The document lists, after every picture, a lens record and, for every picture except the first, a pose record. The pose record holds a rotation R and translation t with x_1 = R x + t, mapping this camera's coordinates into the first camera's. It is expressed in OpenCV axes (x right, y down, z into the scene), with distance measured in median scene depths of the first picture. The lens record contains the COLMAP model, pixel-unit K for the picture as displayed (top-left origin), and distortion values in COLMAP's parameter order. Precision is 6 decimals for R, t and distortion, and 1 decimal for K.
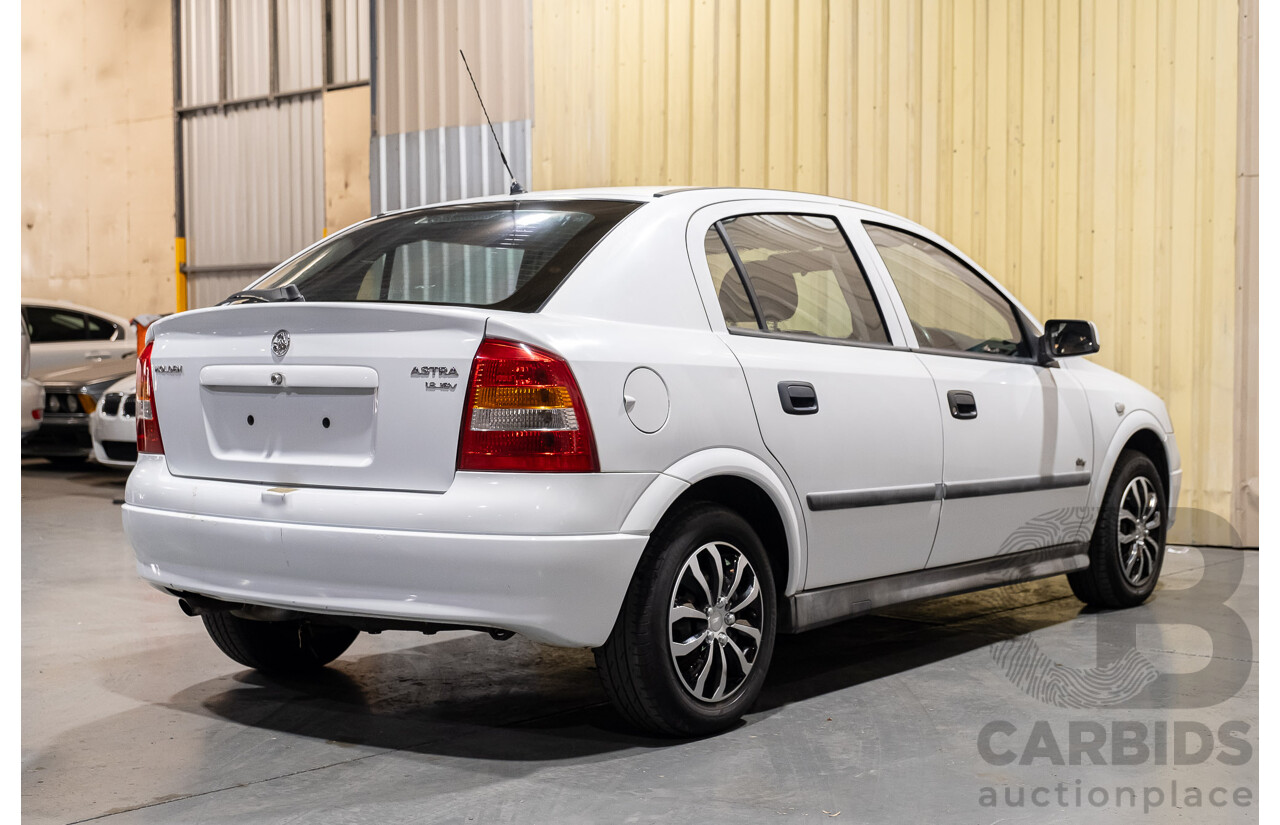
lens RADIAL K [[1575.4, 0, 640.2], [0, 1575.4, 428.9], [0, 0, 1]] dist [0.125791, -0.038433]
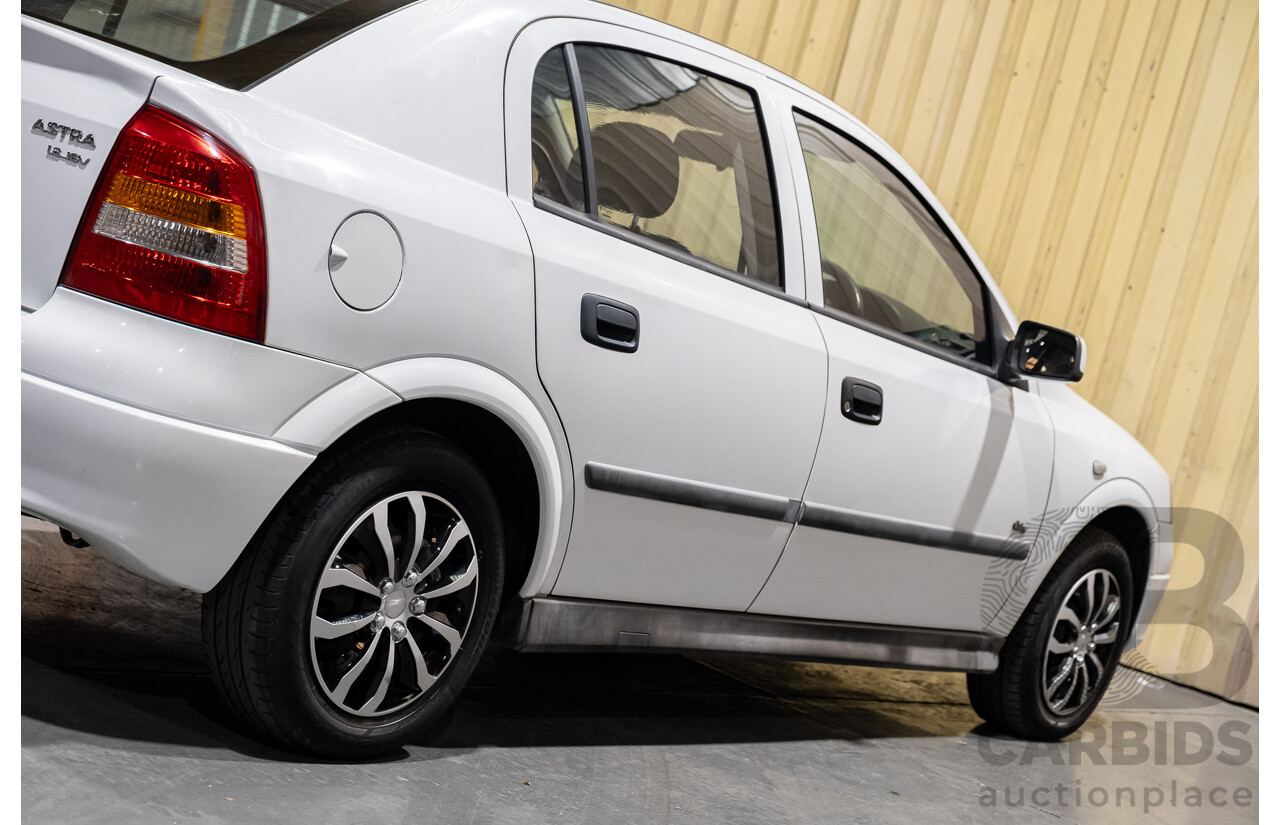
lens RADIAL K [[1996.5, 0, 666.9], [0, 1996.5, 431.1], [0, 0, 1]] dist [0.134188, -0.105144]
pose [[0.964373, 0.264395, 0.008975, 0.116030], [-0.264547, 0.963850, 0.031747, -0.007825], [-0.000256, -0.032991, 0.999456, 0.116487]]
